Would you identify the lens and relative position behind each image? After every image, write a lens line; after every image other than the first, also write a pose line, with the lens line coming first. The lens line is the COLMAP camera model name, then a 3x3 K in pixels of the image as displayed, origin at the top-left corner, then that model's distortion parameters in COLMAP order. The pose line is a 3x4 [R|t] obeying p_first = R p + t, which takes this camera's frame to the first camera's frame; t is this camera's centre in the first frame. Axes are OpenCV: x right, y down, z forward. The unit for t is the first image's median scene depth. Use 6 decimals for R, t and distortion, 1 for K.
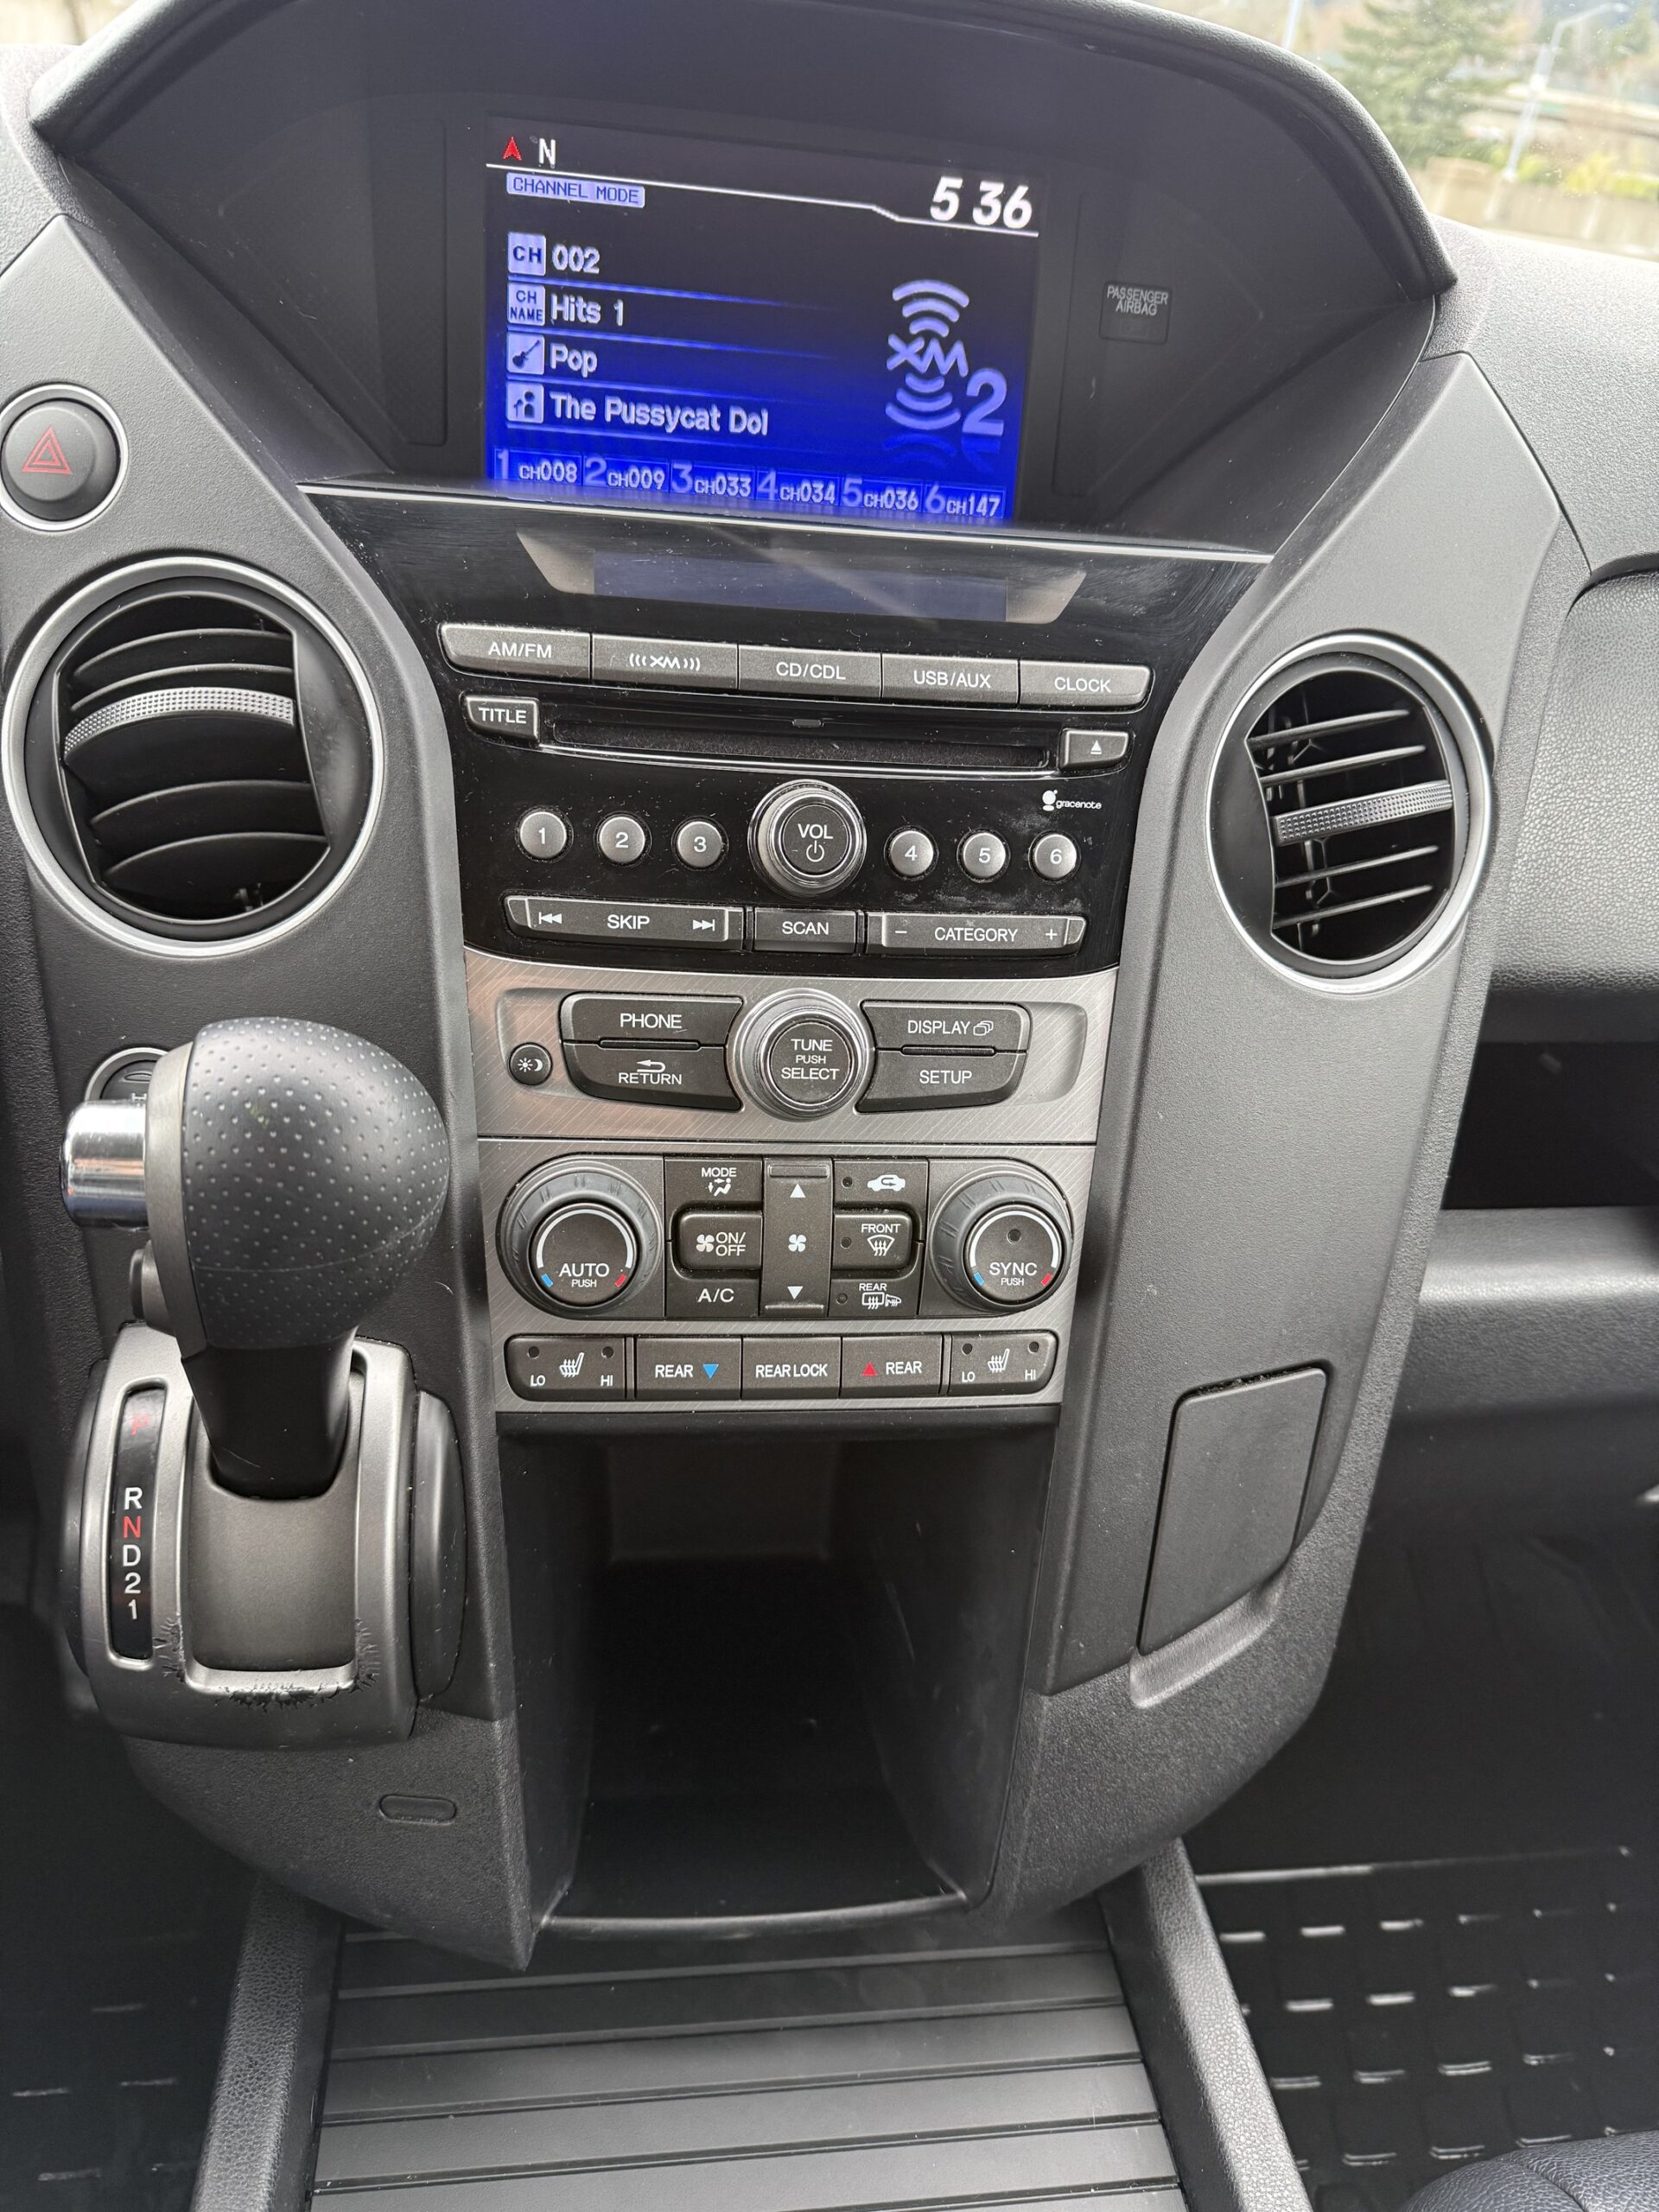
lens RADIAL K [[1597.9, 0, 833.5], [0, 1597.9, 1072.7], [0, 0, 1]] dist [0.005991, -0.024692]
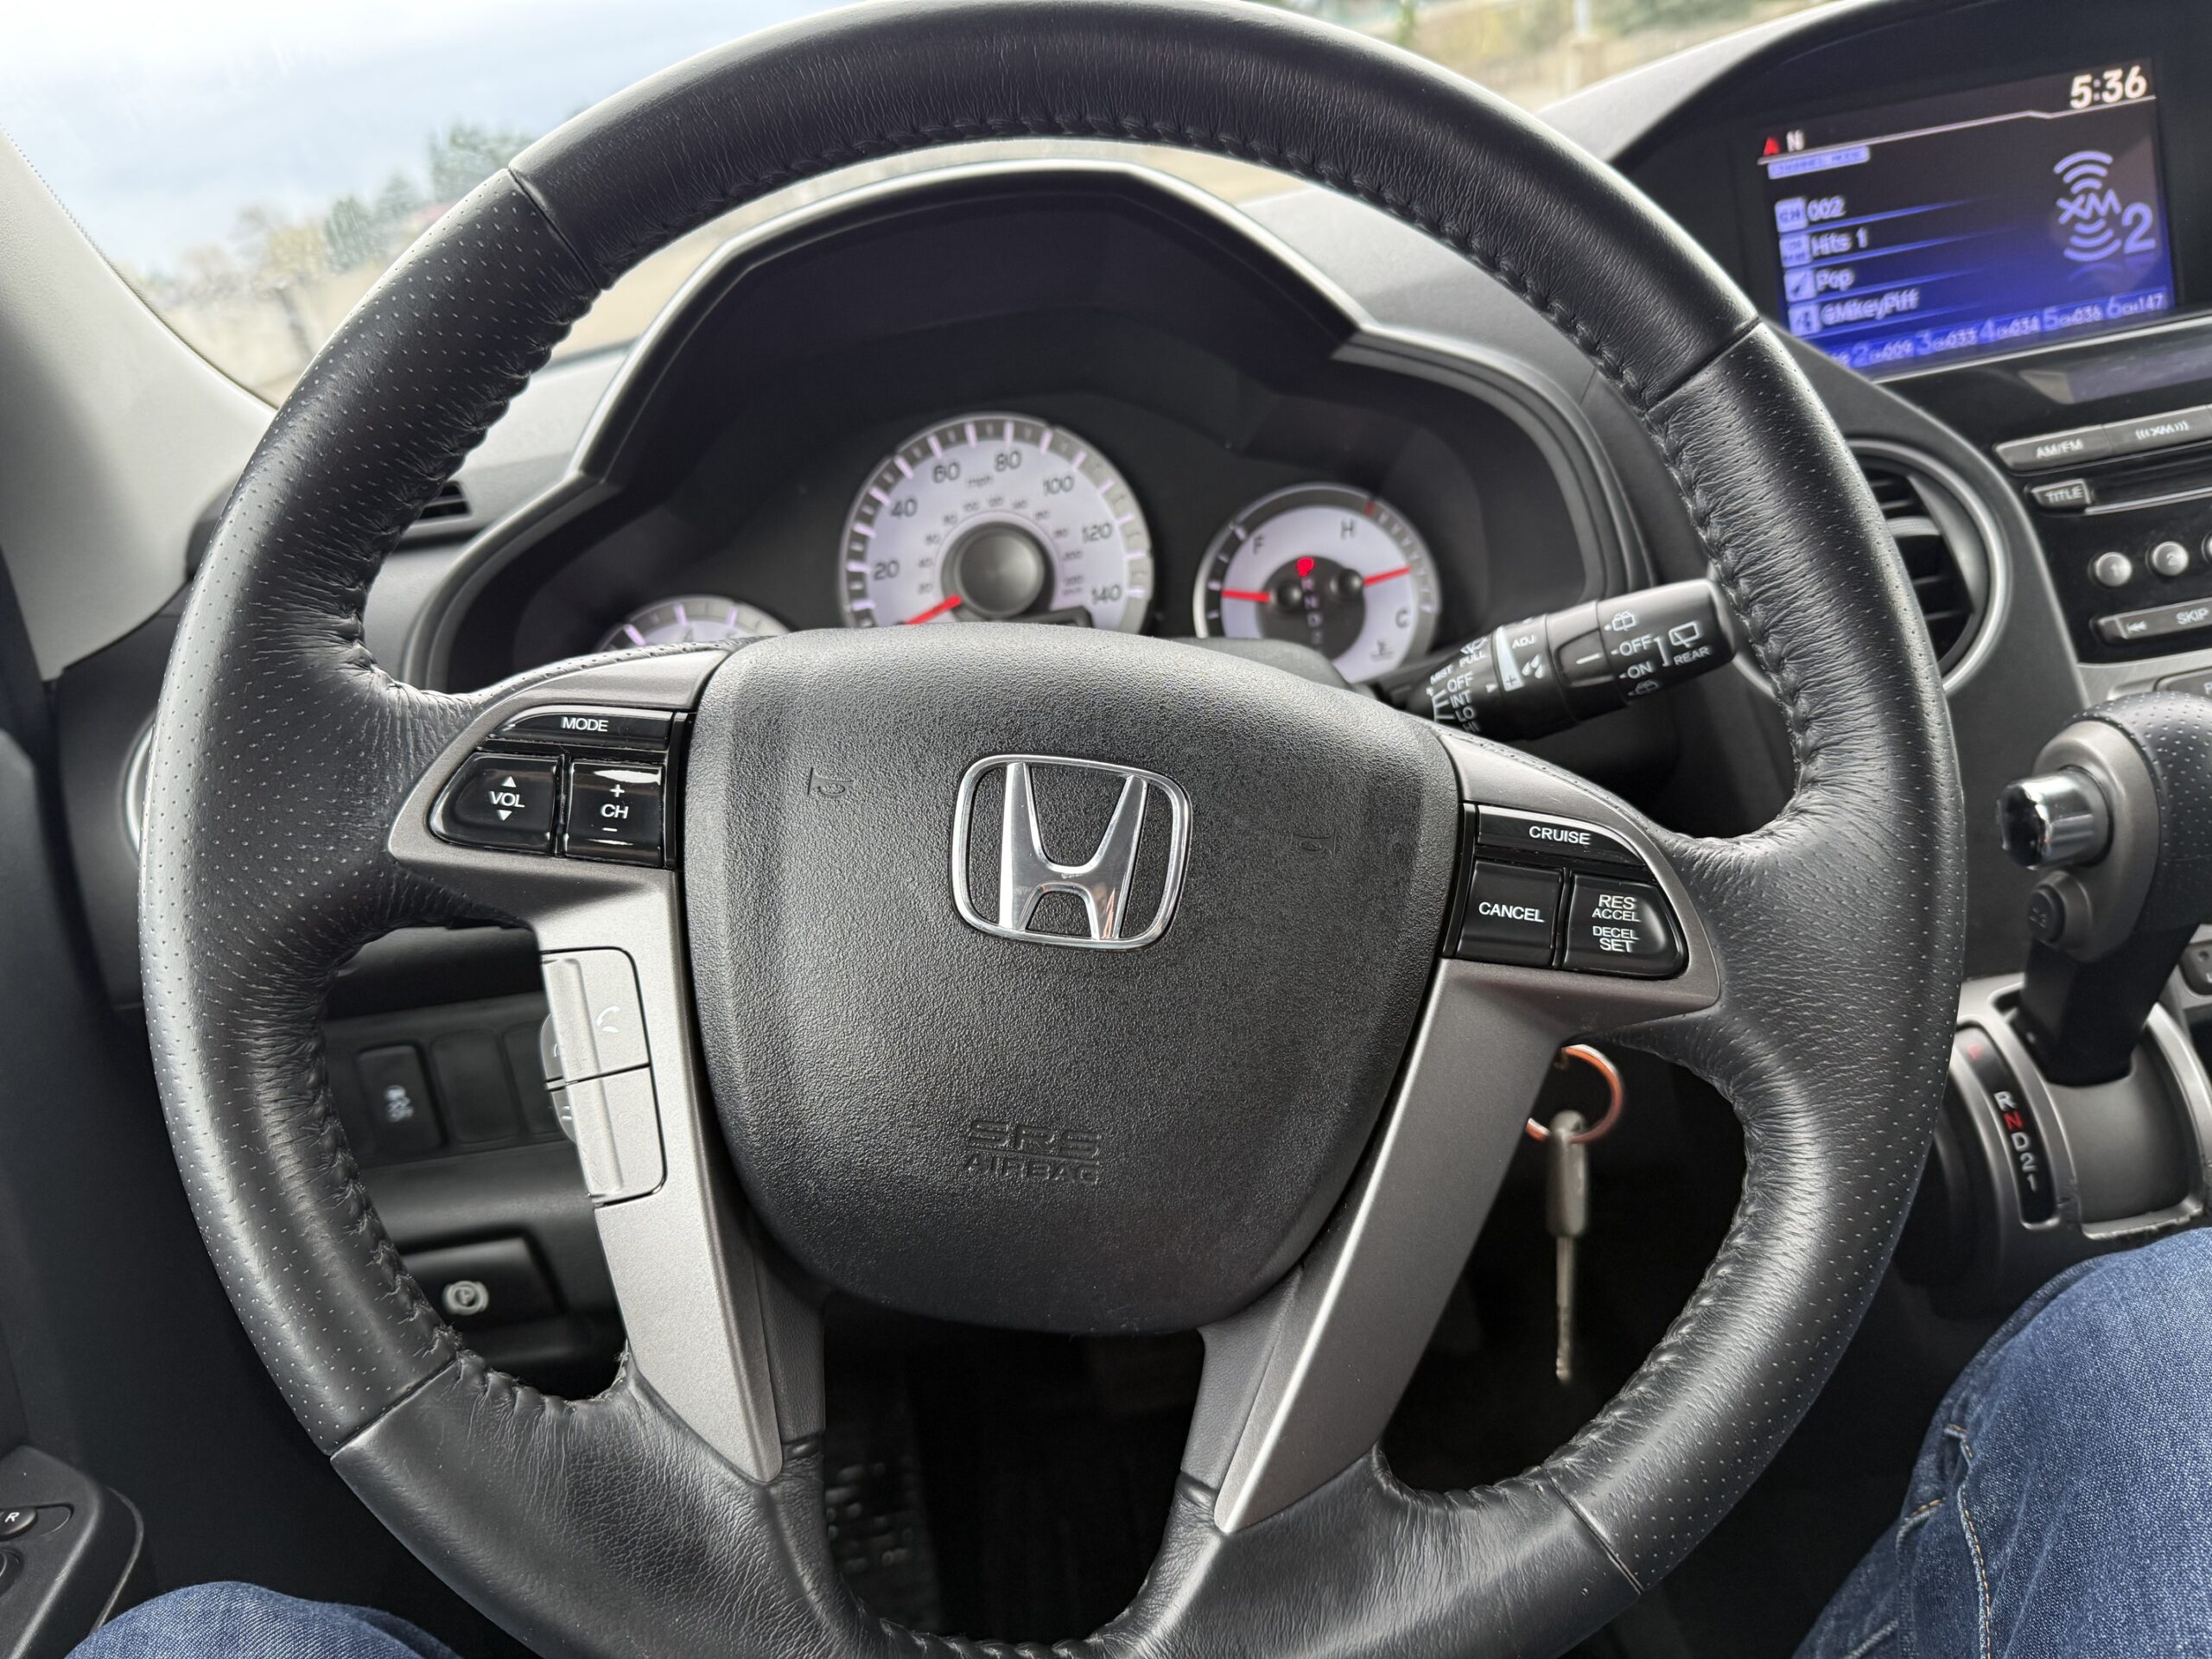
lens RADIAL K [[1597.9, 0, 1123.2], [0, 1597.9, 830.0], [0, 0, 1]] dist [0.005991, -0.024692]
pose [[0.963758, -0.241172, -0.114042, -0.838457], [0.222600, 0.962592, -0.154487, 0.080398], [0.147034, 0.123502, 0.981391, -0.400889]]
